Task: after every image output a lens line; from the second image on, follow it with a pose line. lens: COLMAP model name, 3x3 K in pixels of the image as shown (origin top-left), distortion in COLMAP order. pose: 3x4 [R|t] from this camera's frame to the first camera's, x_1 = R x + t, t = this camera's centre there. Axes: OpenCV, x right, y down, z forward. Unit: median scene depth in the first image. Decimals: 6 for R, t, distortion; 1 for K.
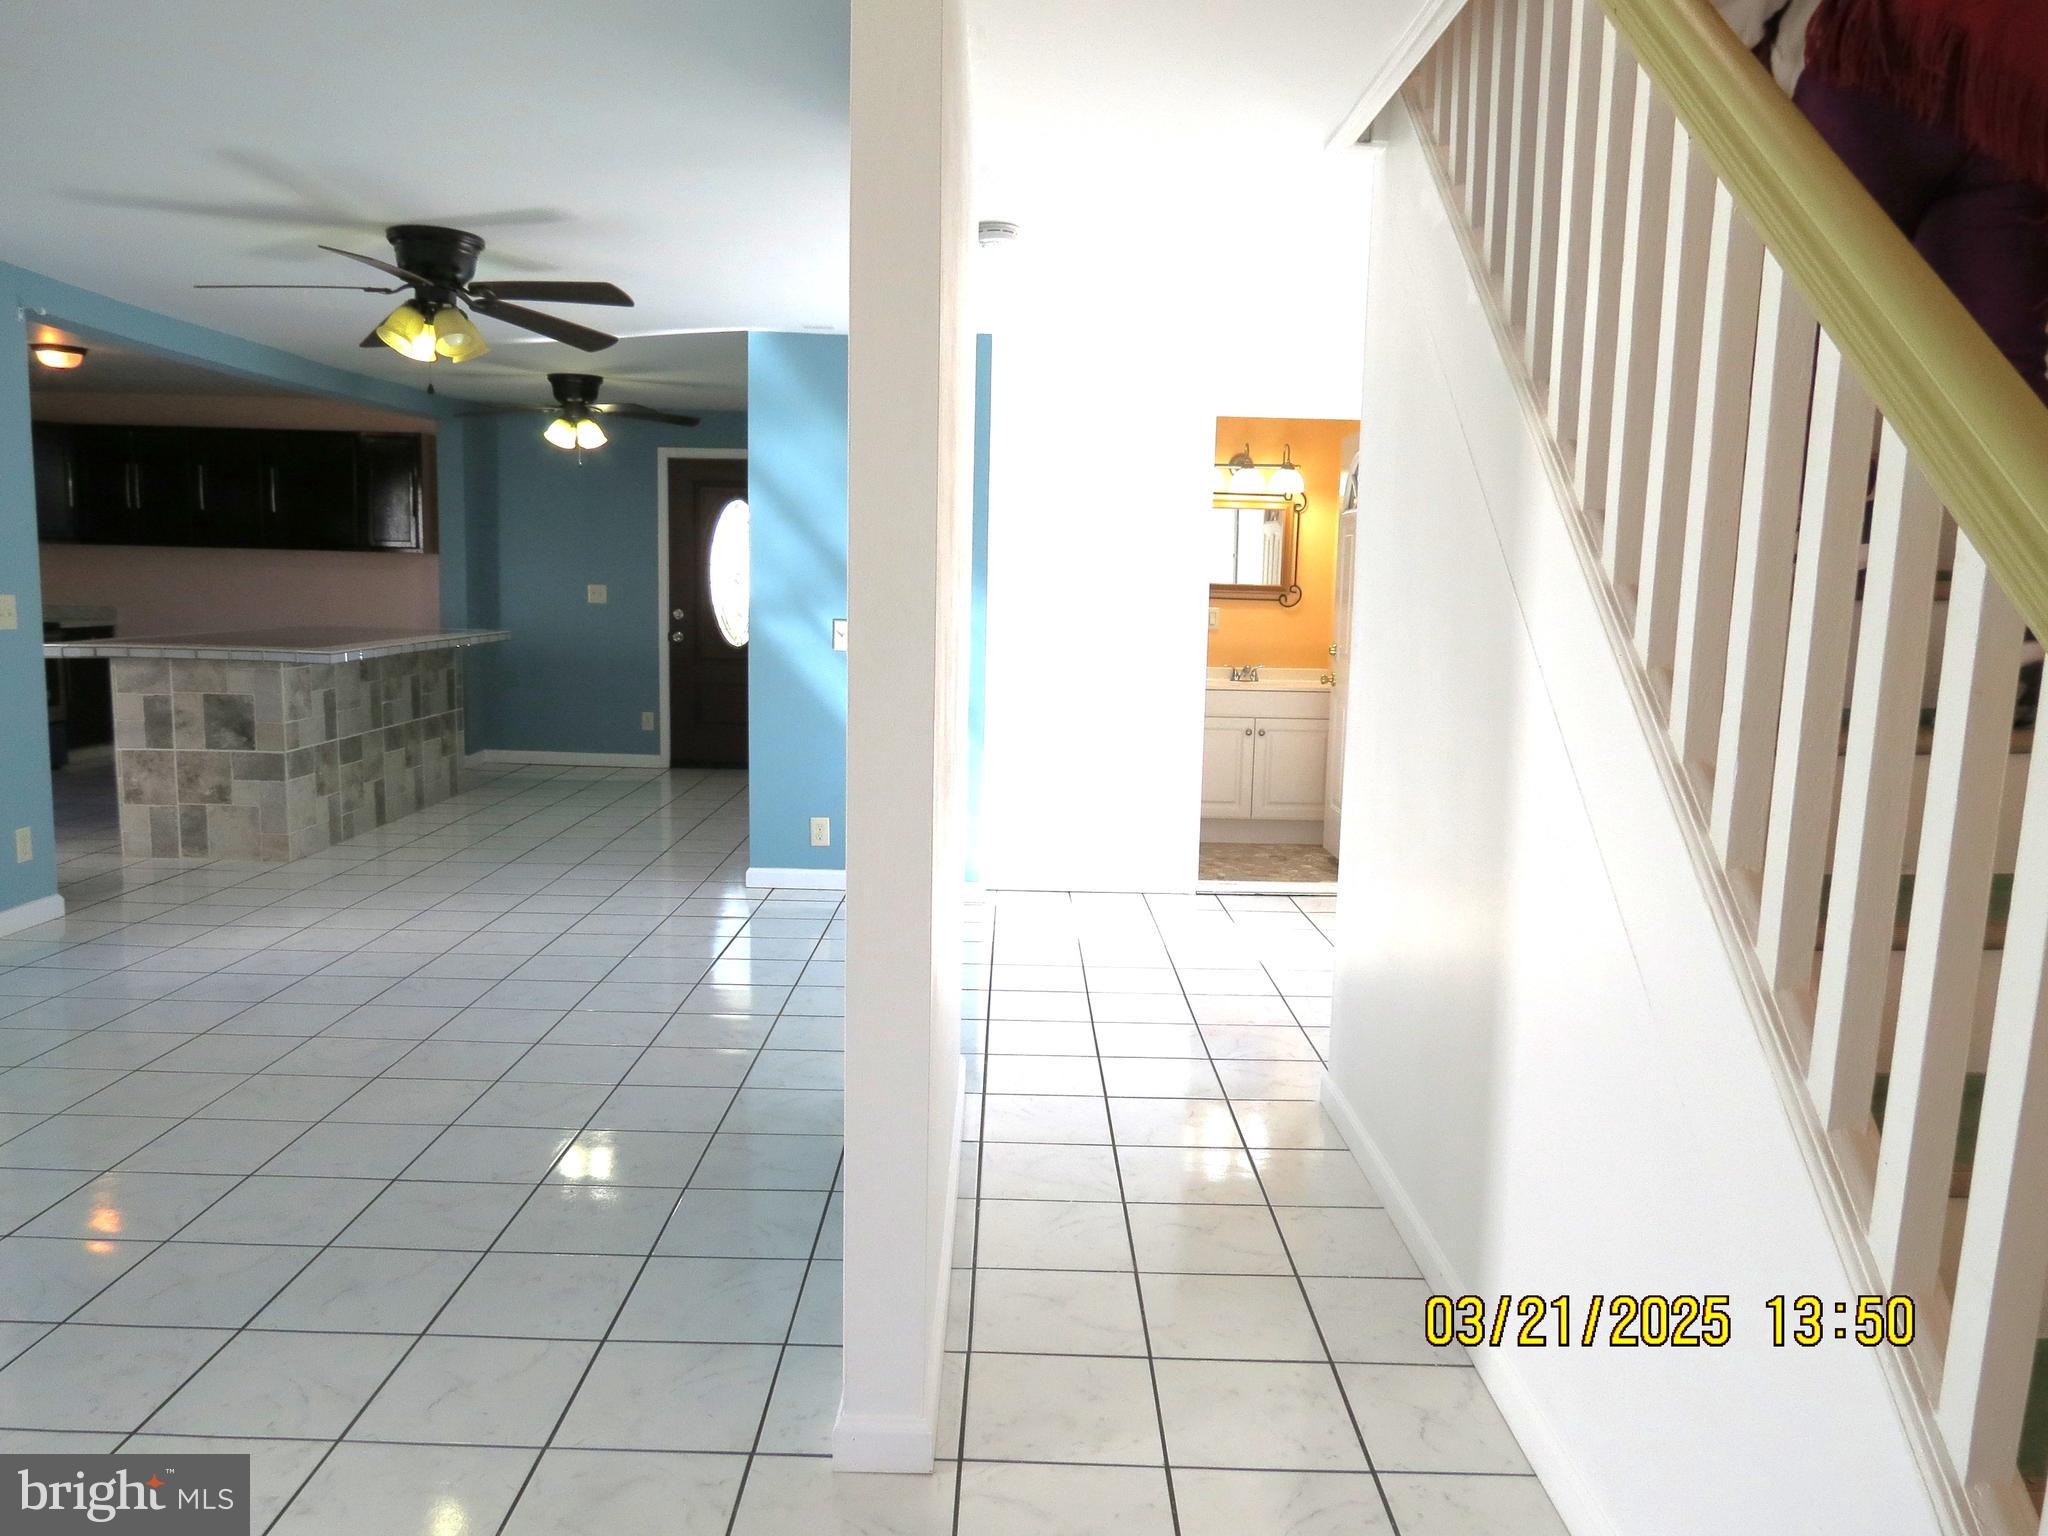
lens RADIAL K [[1457.4, 0, 1028.4], [0, 1457.4, 771.9], [0, 0, 1]] dist [-0.035575, 0.021164]
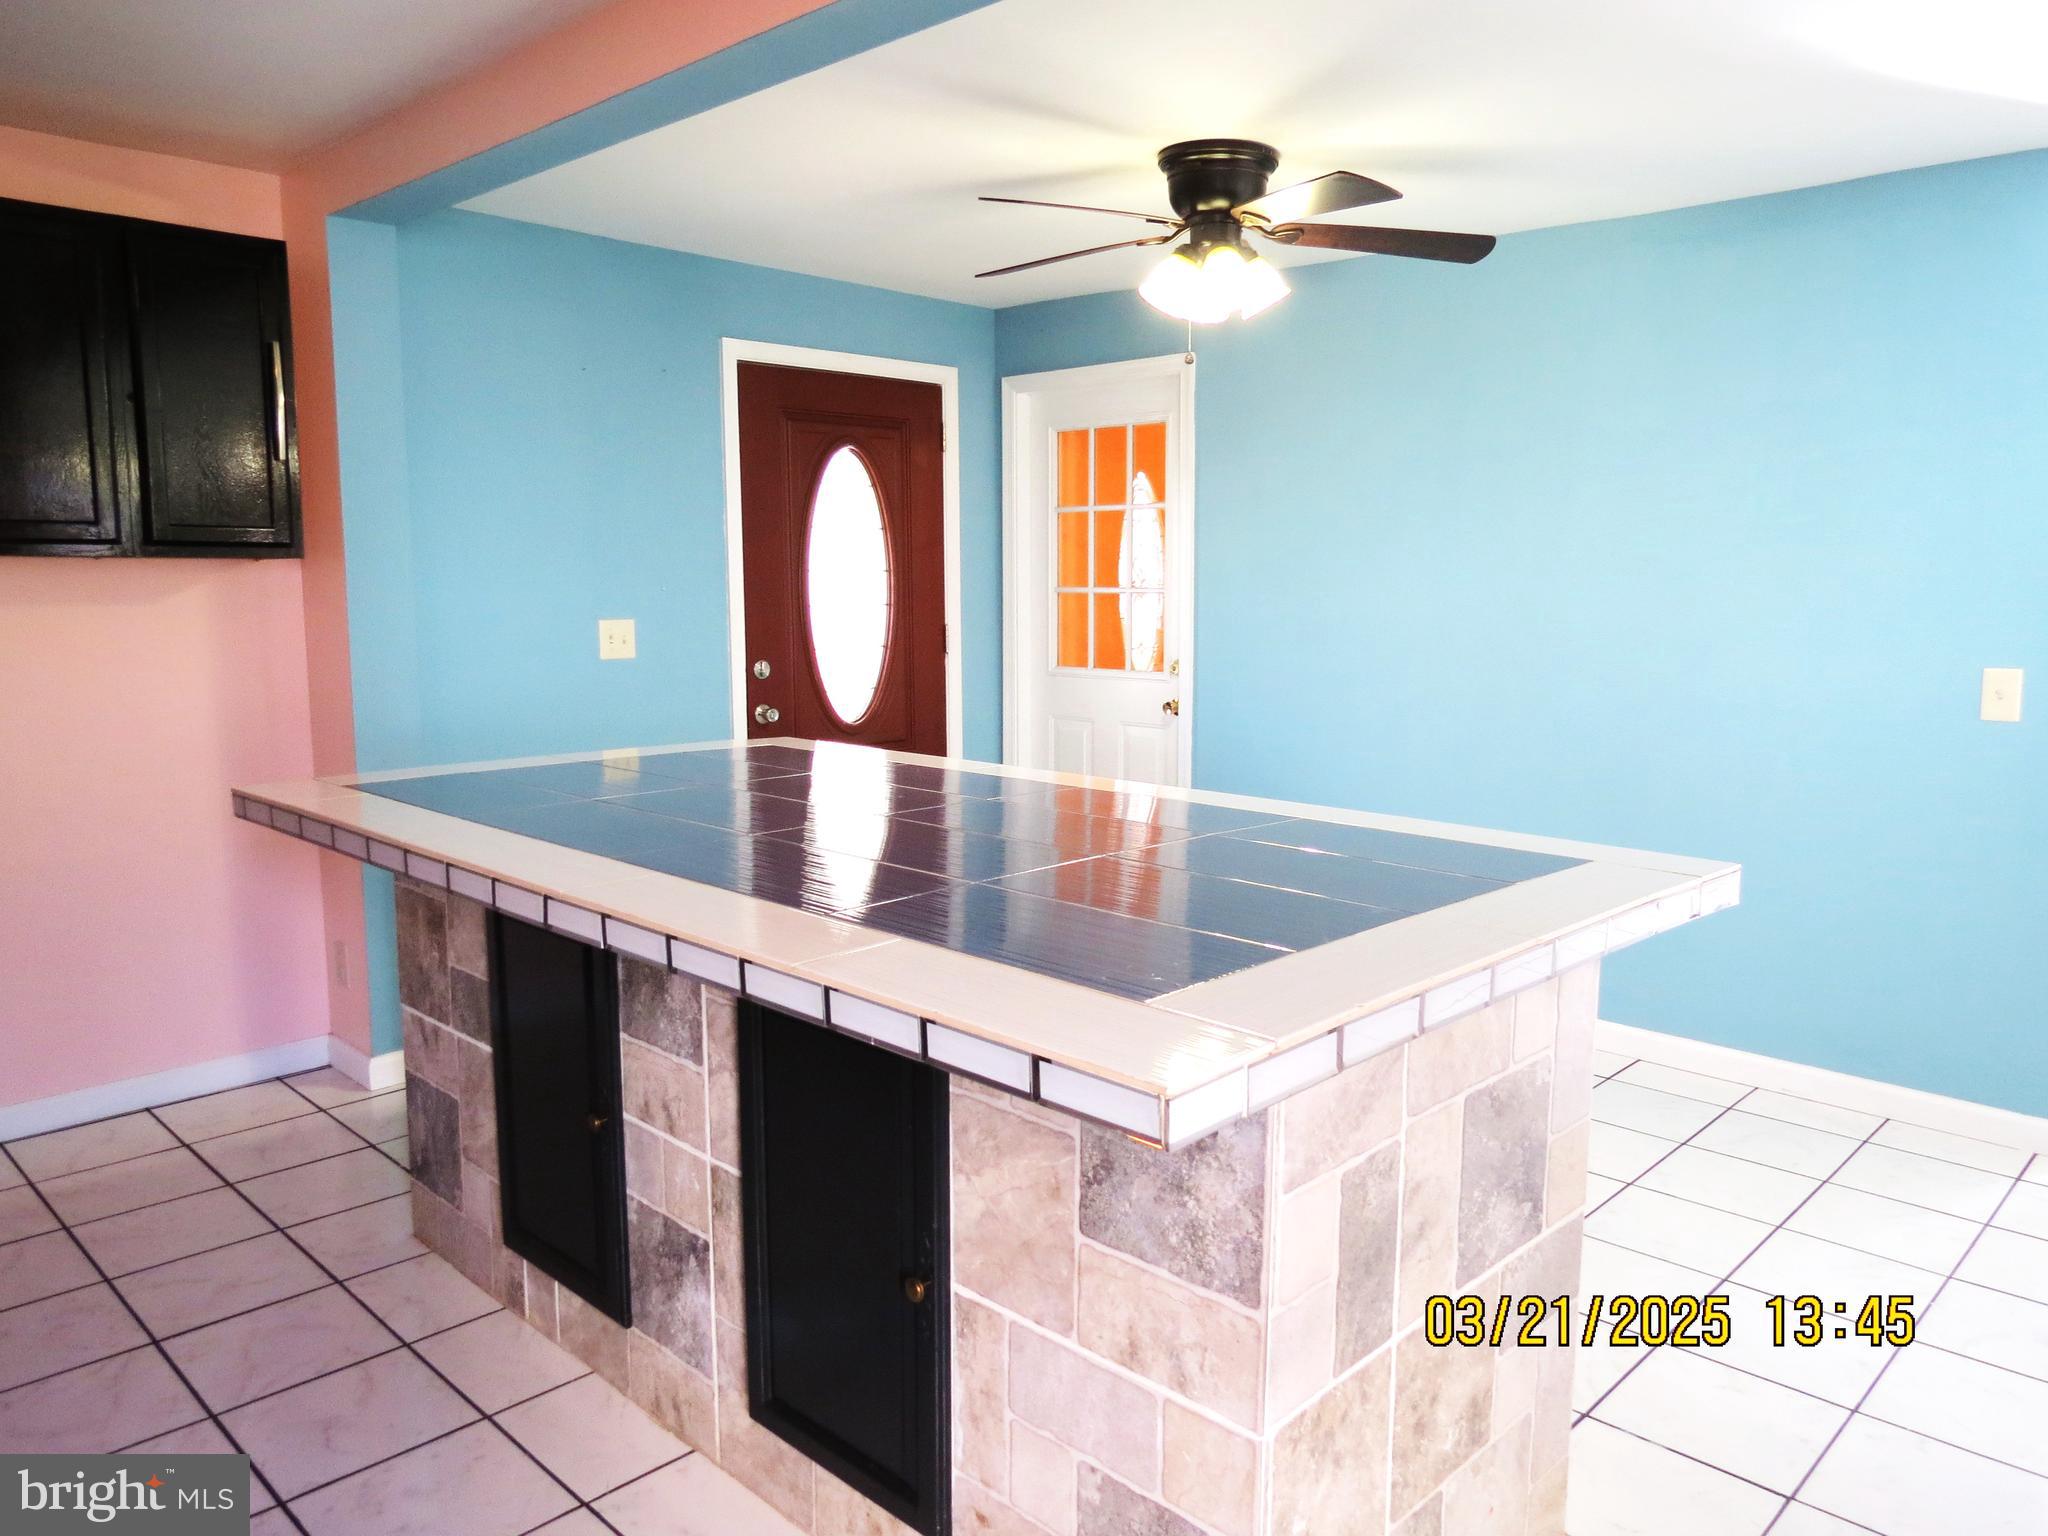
lens RADIAL K [[1457.4, 0, 1028.4], [0, 1457.4, 771.9], [0, 0, 1]] dist [-0.035575, 0.021164]
pose [[0.703869, -0.119191, 0.700258, -0.545289], [0.109567, 0.992241, 0.058757, -0.093710], [-0.701828, 0.035368, 0.711468, 0.579208]]
